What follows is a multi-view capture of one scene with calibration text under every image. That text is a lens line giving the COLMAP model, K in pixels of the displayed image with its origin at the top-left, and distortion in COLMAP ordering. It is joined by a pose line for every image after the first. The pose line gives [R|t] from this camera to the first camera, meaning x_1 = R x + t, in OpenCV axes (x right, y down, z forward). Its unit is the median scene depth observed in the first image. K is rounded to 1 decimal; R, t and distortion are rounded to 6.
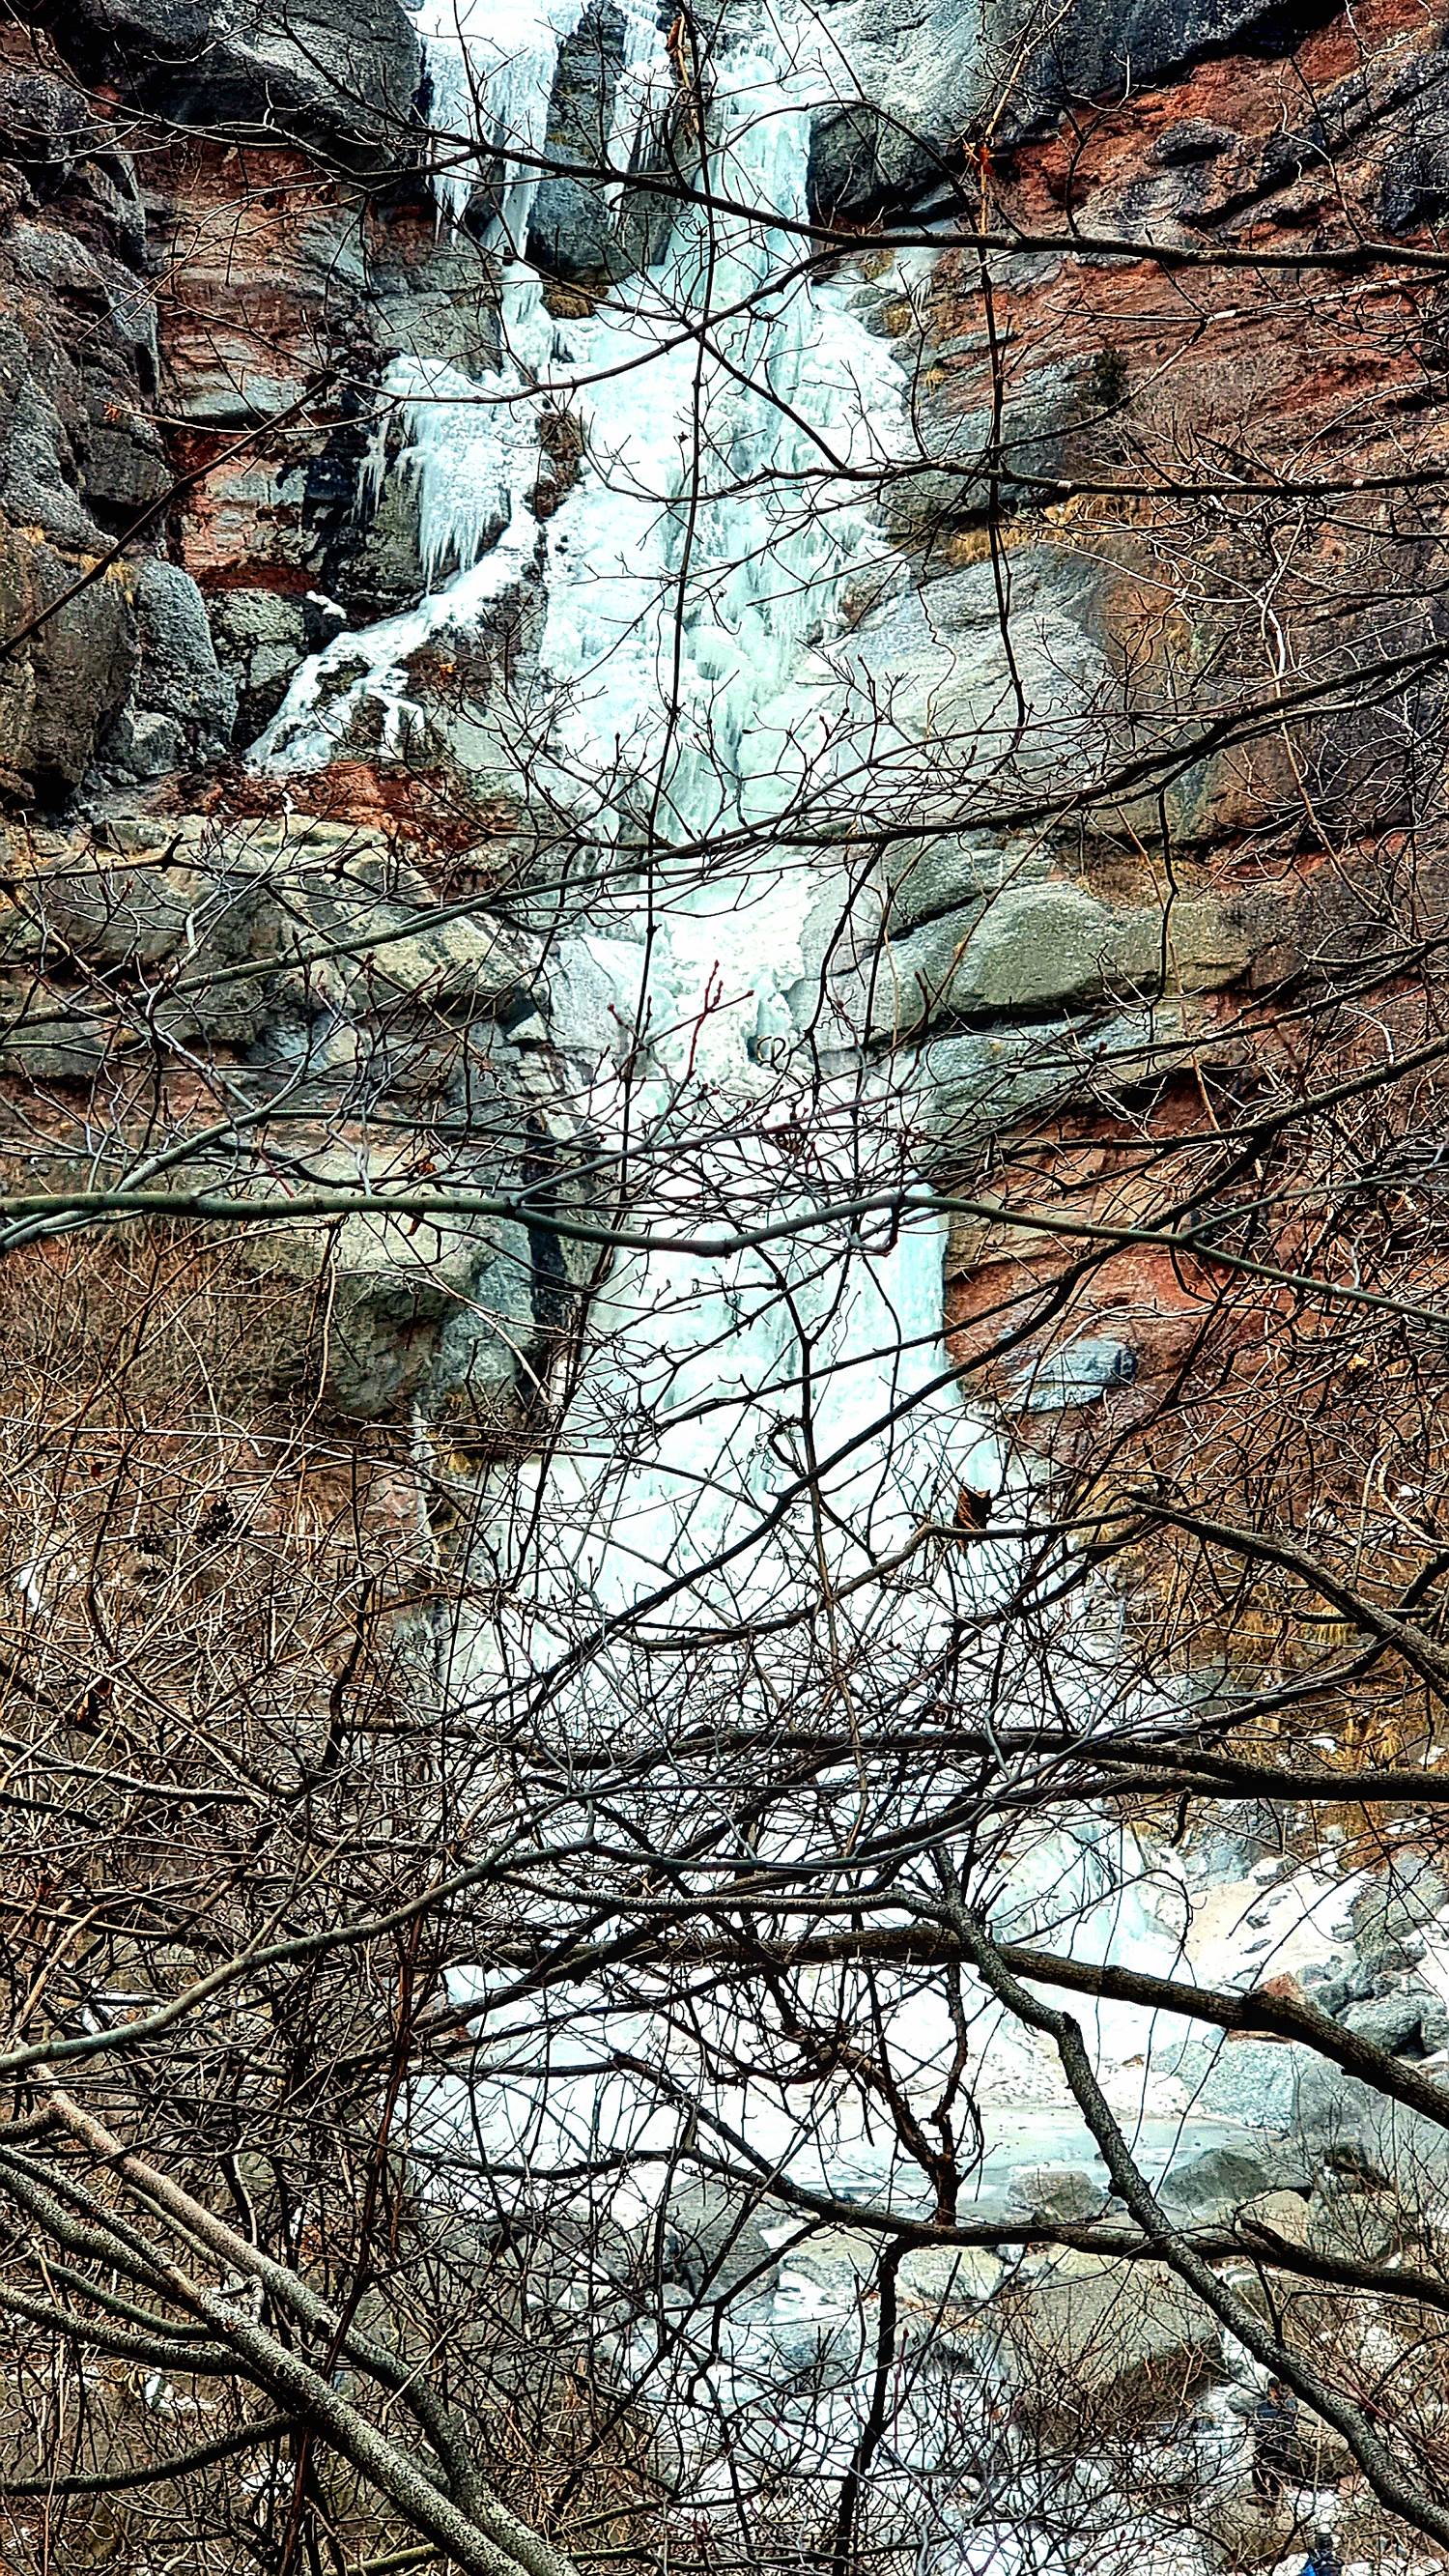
lens RADIAL K [[6063.6, 0, 724.9], [0, 6063.6, 1288.2], [0, 0, 1]] dist [-0.014823, 0.152404]
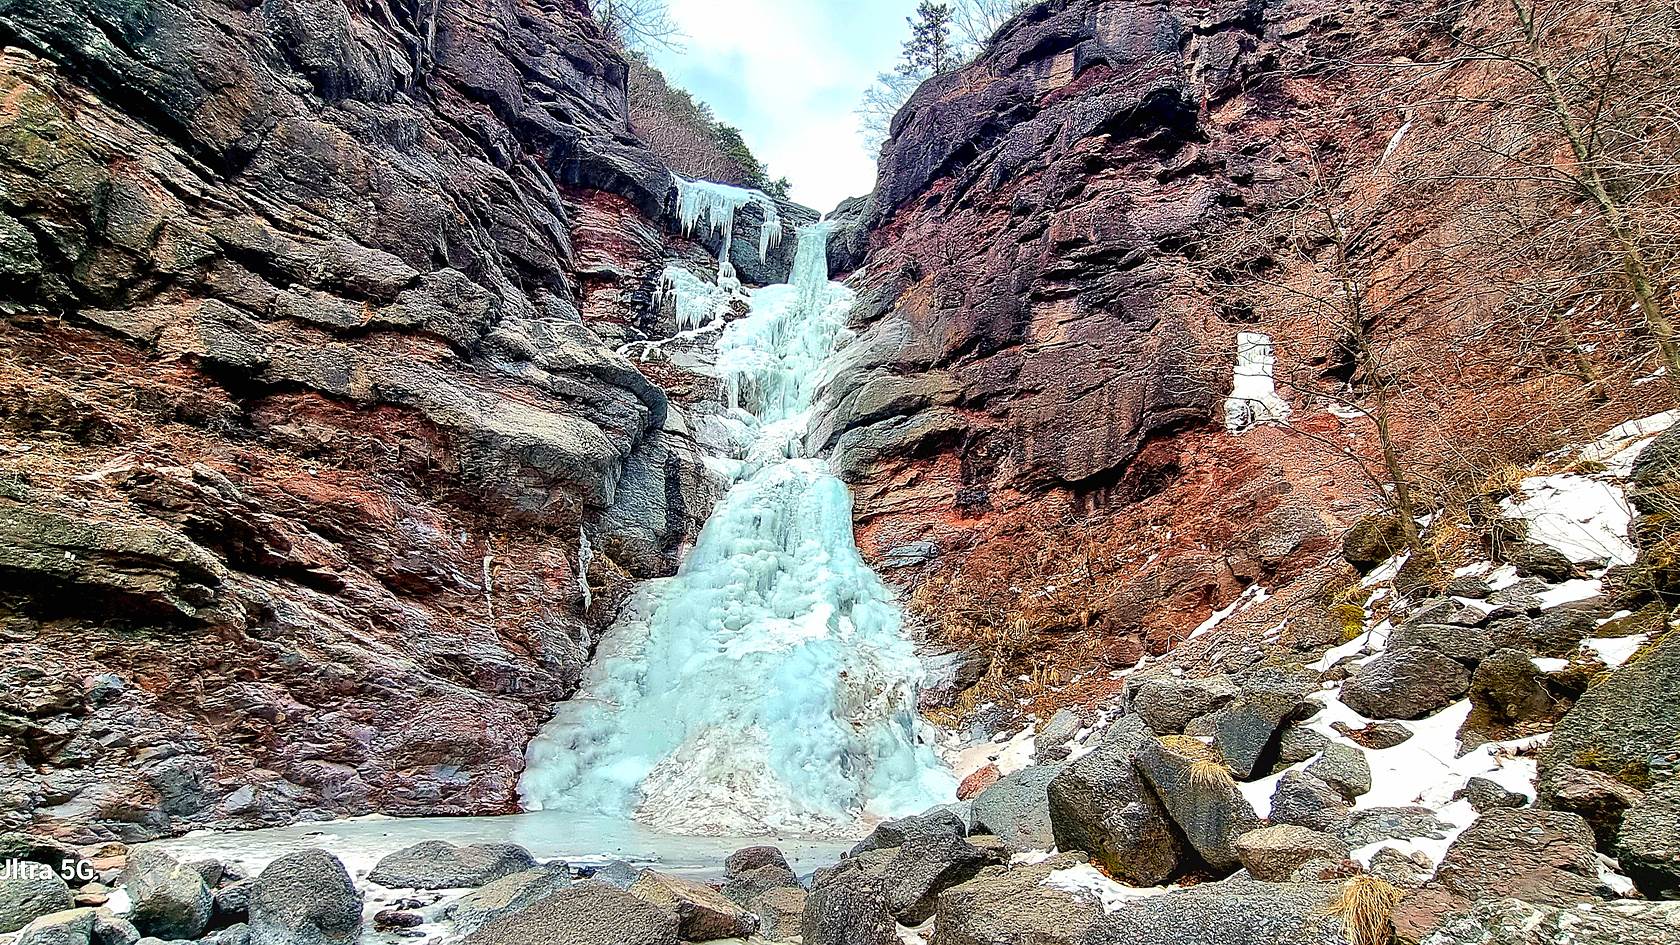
lens RADIAL K [[871.4, 0, 835.5], [0, 871.4, 478.2], [0, 0, 1]] dist [-0.001438, 0.001338]
pose [[0.971099, -0.135775, -0.196294, 0.101437], [0.050685, 0.920984, -0.386290, 0.121909], [0.233233, 0.365176, 0.901249, 0.664023]]
